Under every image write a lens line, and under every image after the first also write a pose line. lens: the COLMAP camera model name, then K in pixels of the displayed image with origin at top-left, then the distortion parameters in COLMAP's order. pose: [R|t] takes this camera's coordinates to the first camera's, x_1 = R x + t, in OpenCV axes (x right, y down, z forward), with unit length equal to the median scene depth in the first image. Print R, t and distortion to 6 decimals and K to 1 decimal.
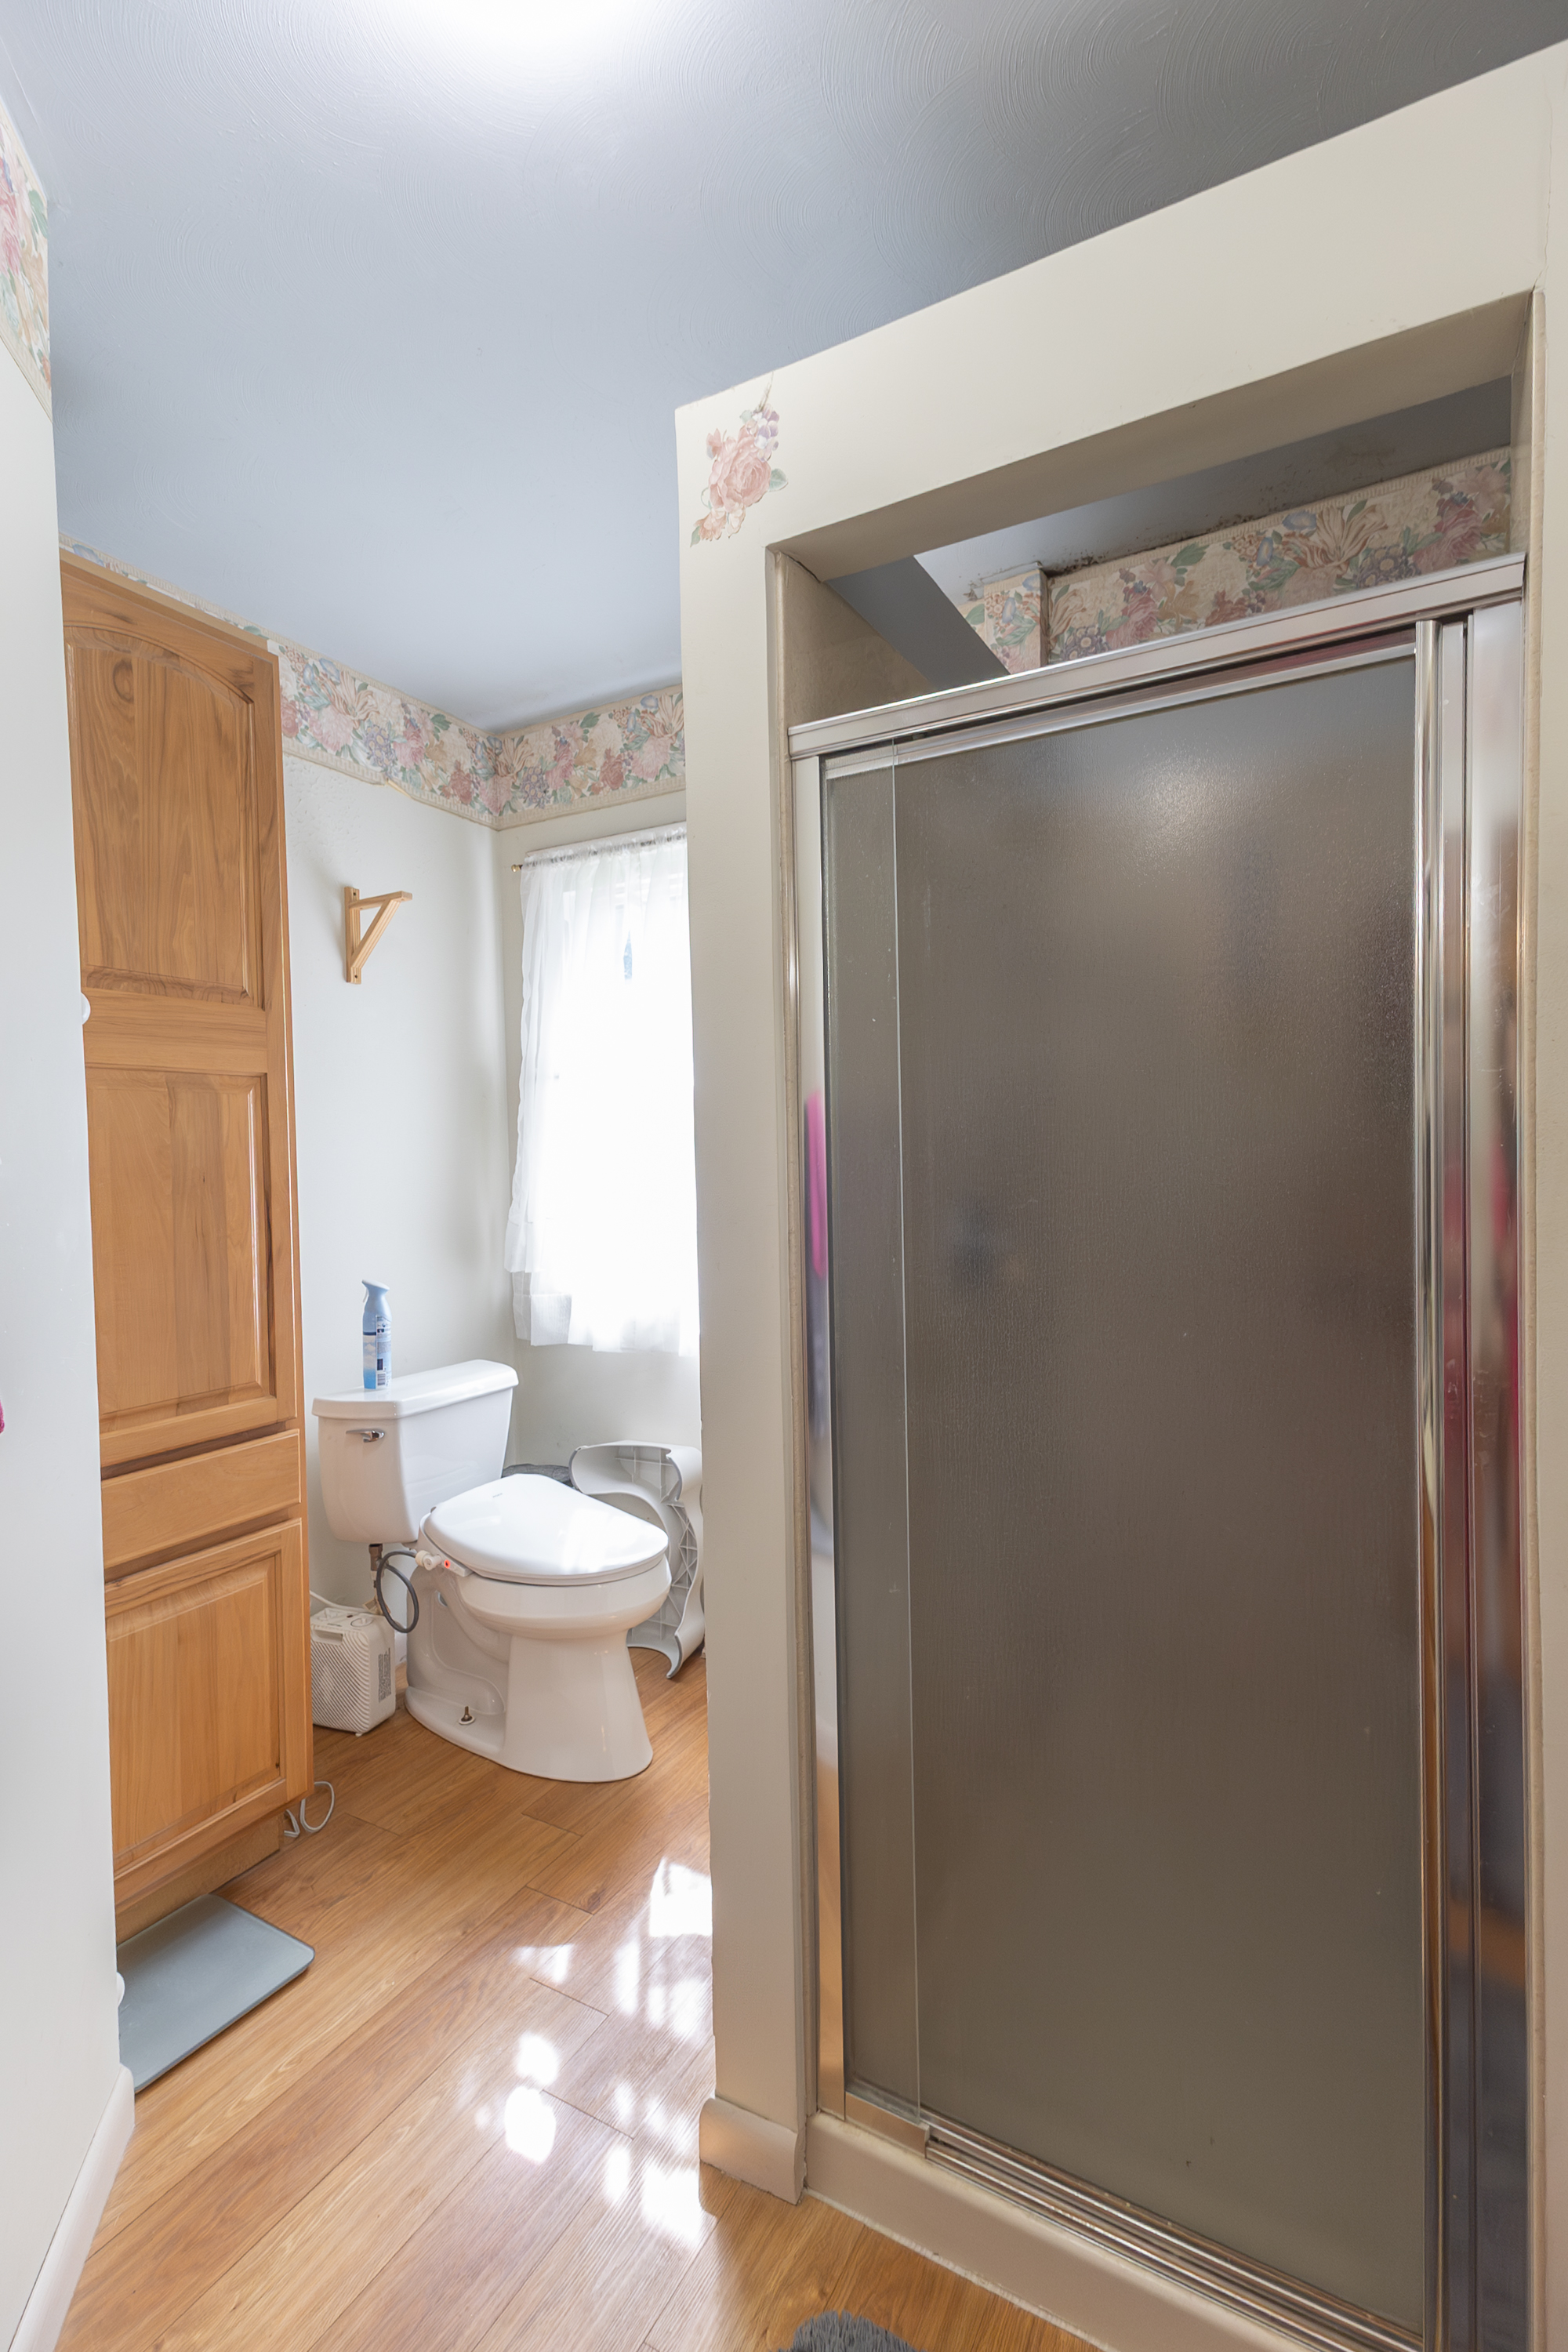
lens RADIAL K [[1075.3, 0, 773.2], [0, 1075.3, 1181.2], [0, 0, 1]] dist [0.000163, 0.001414]
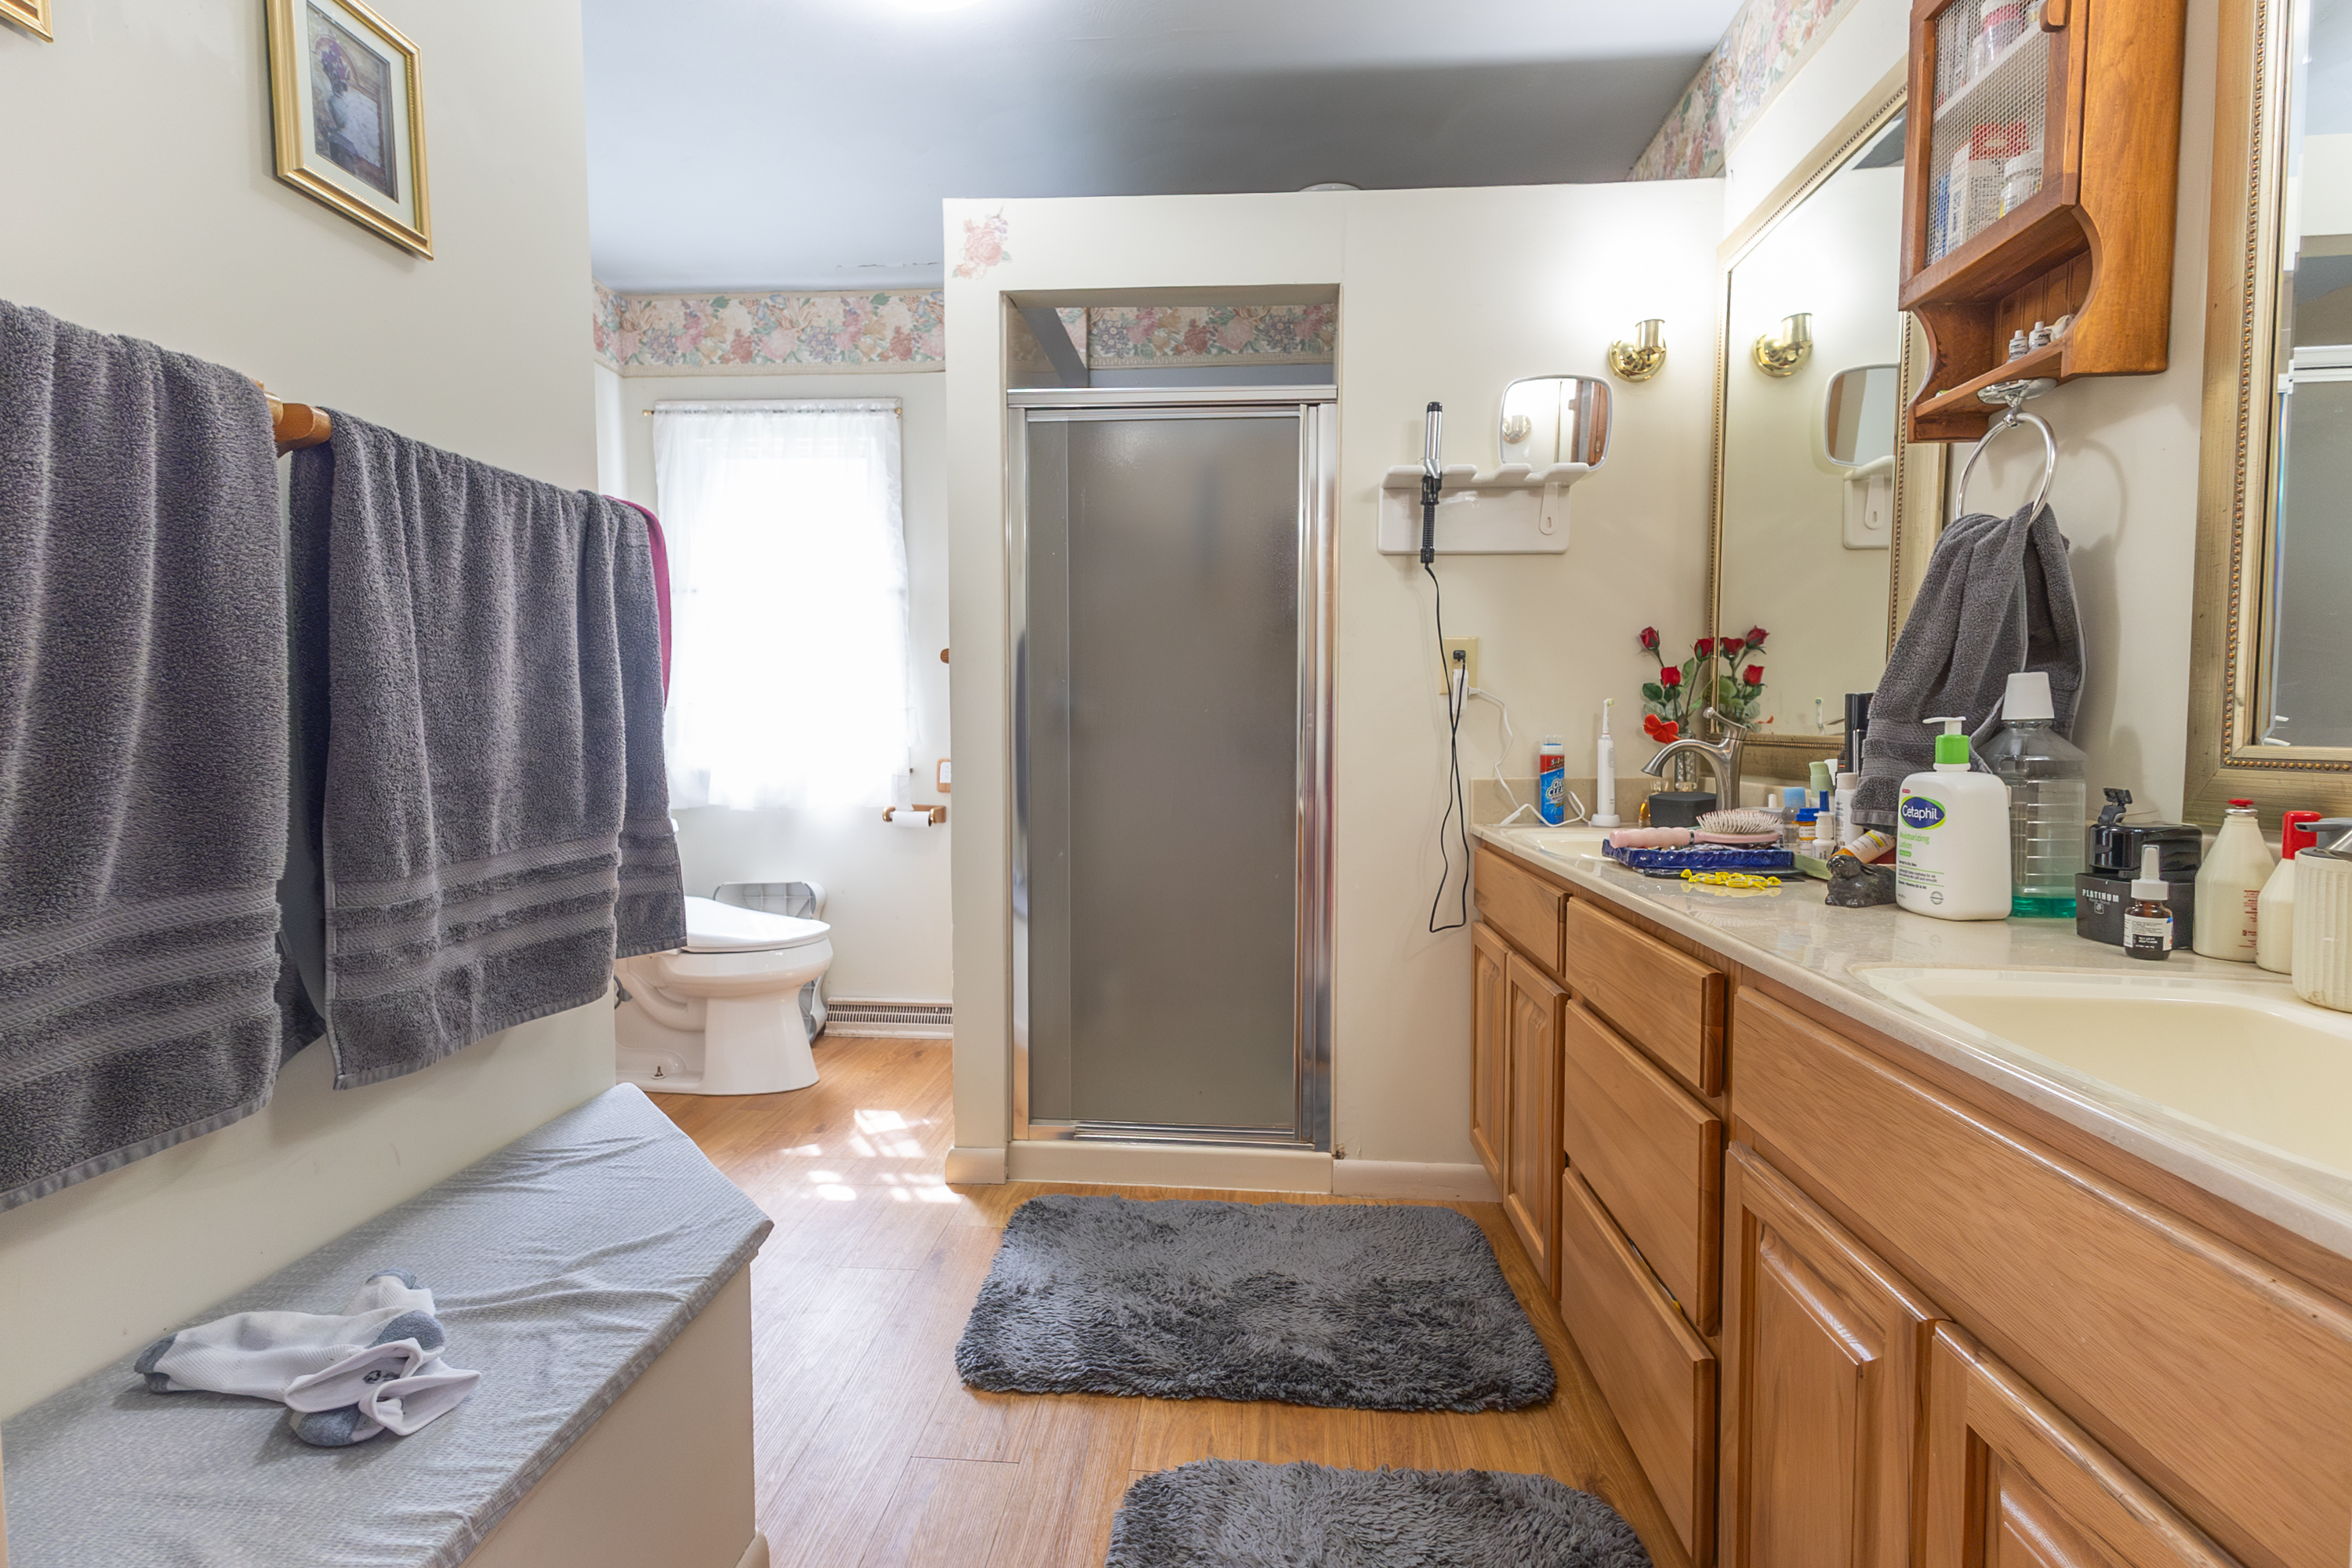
lens RADIAL K [[1075.3, 0, 1186.1], [0, 1075.3, 782.4], [0, 0, 1]] dist [0.000163, 0.001414]
pose [[0.900952, 0.001159, 0.433917, -0.278684], [-0.010215, 0.999776, 0.018540, 0.117802], [-0.433798, -0.021136, 0.900762, -0.444389]]
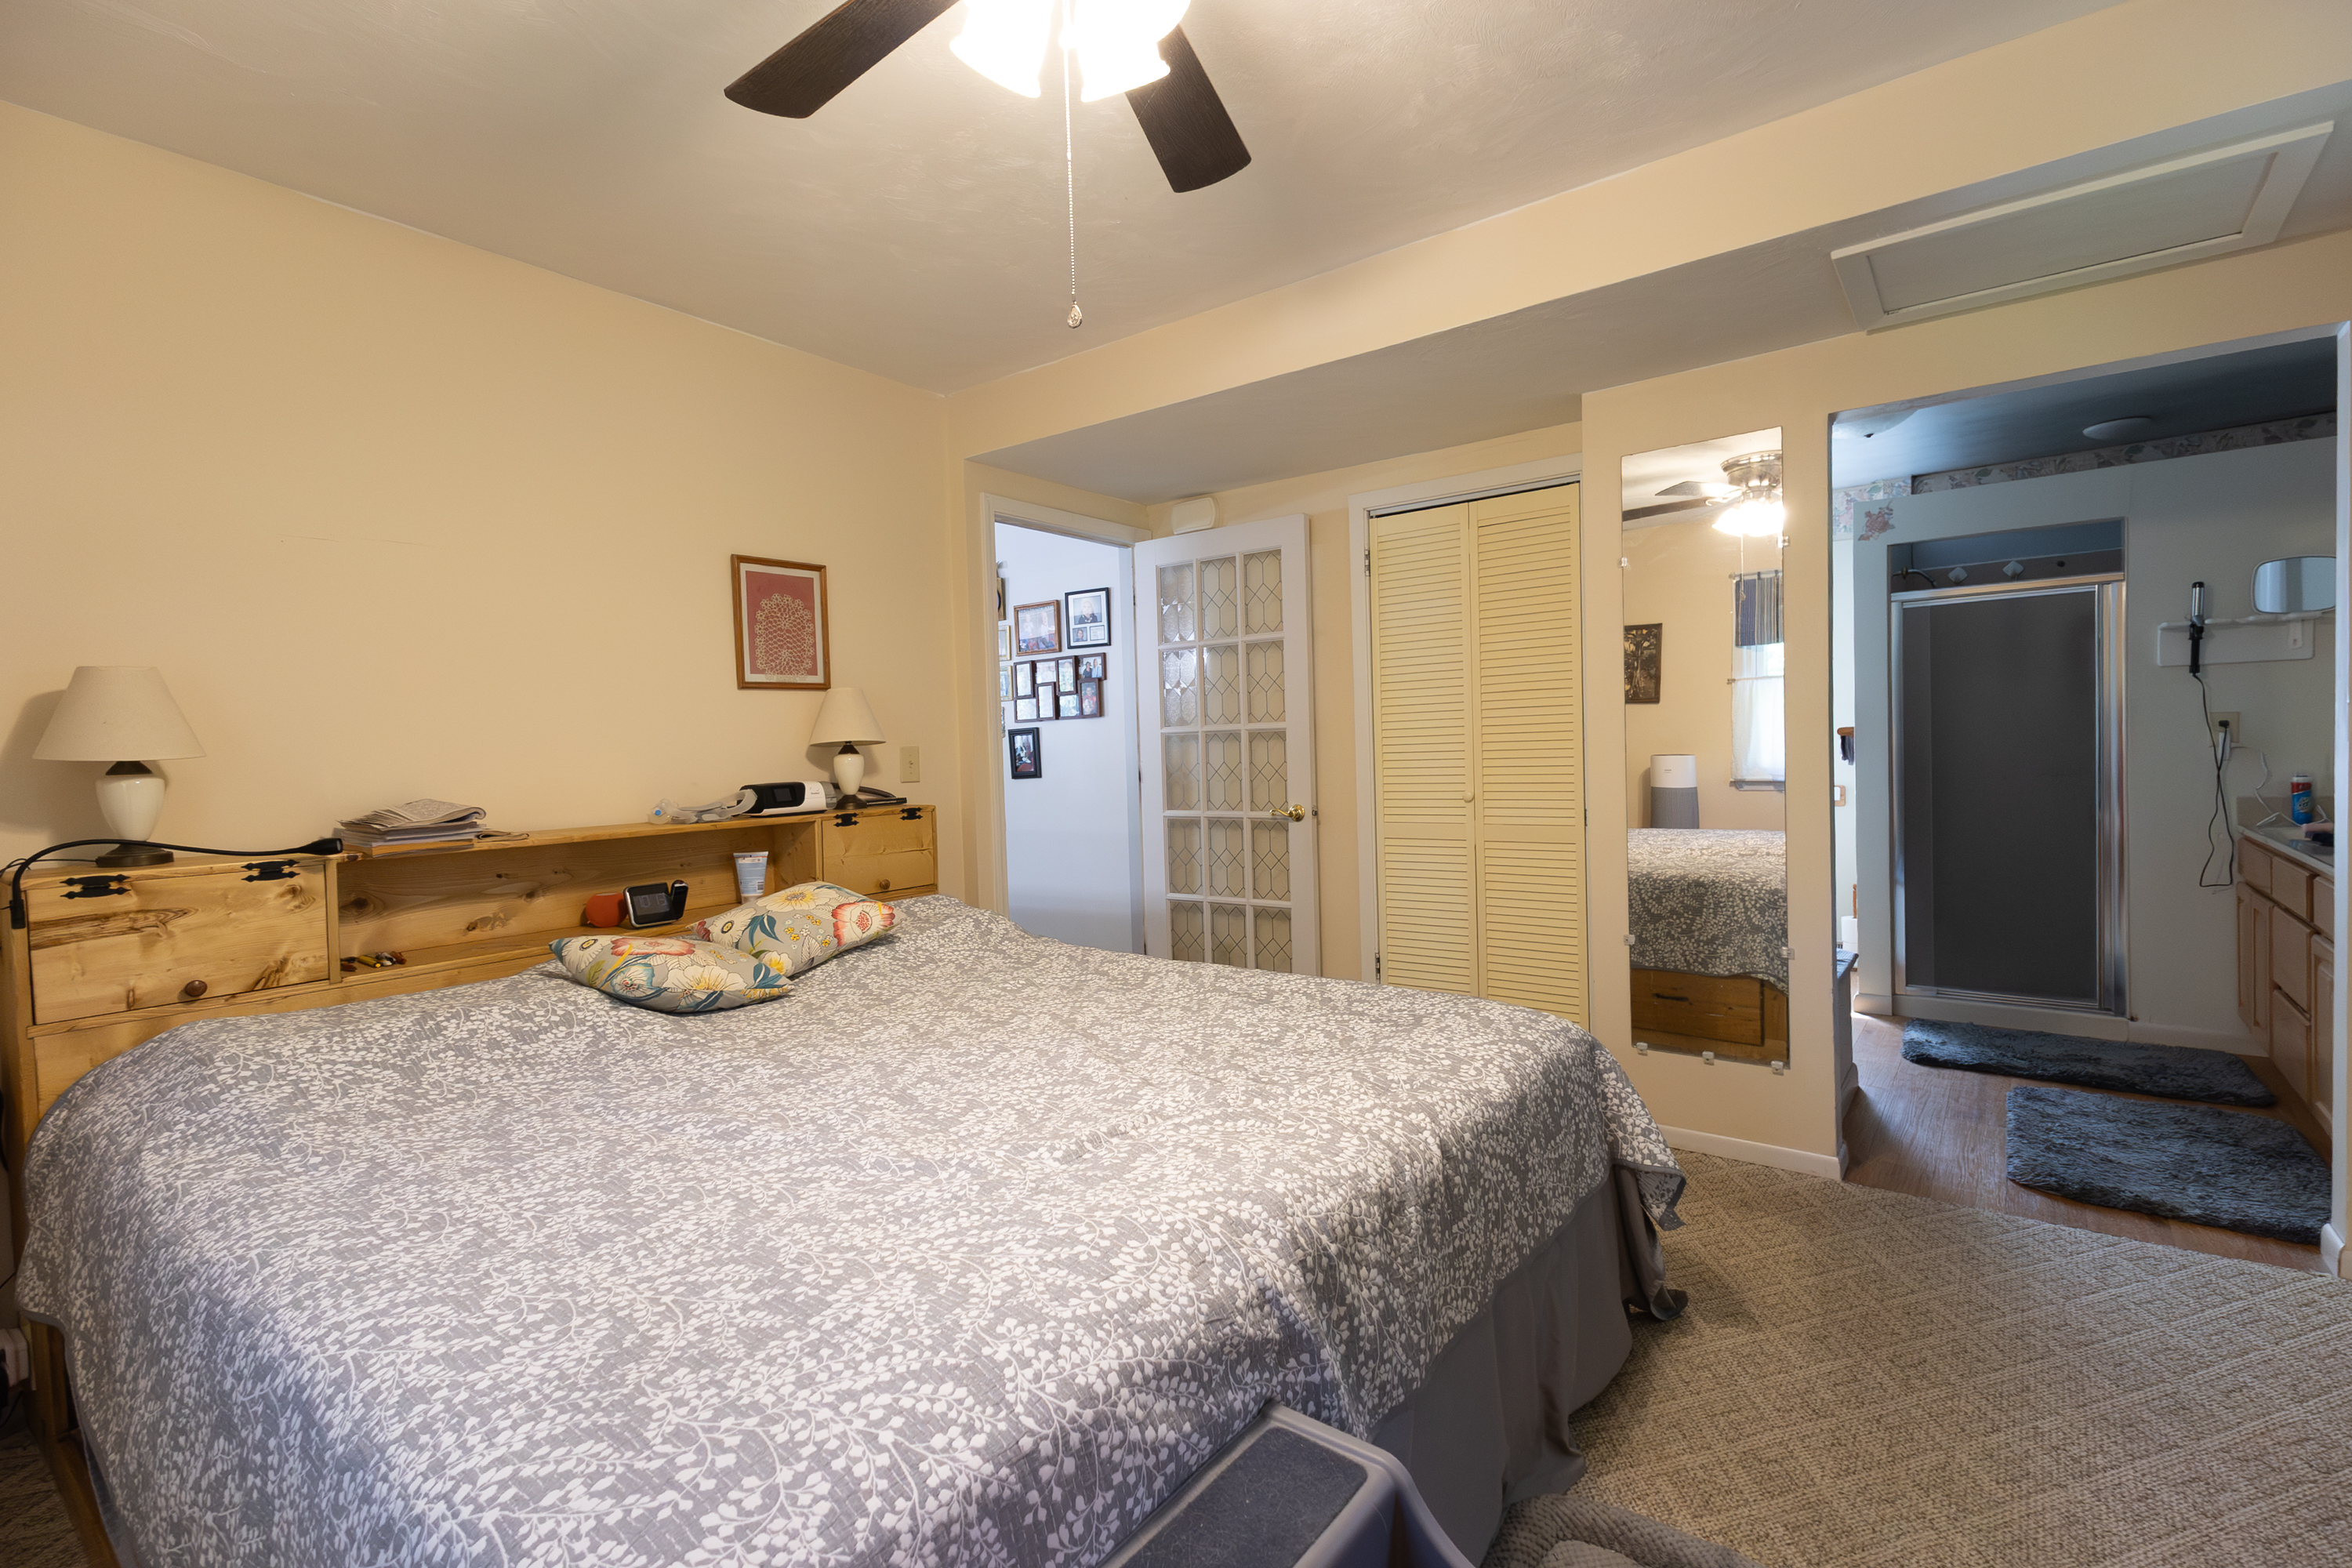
lens RADIAL K [[1075.3, 0, 1176.8], [0, 1075.3, 779.2], [0, 0, 1]] dist [0.000163, 0.001414]
pose [[0.986986, -0.003845, -0.160758, -0.951033], [0.003920, 0.999992, 0.000145, 0.095410], [0.160756, -0.000773, 0.986994, -1.560624]]
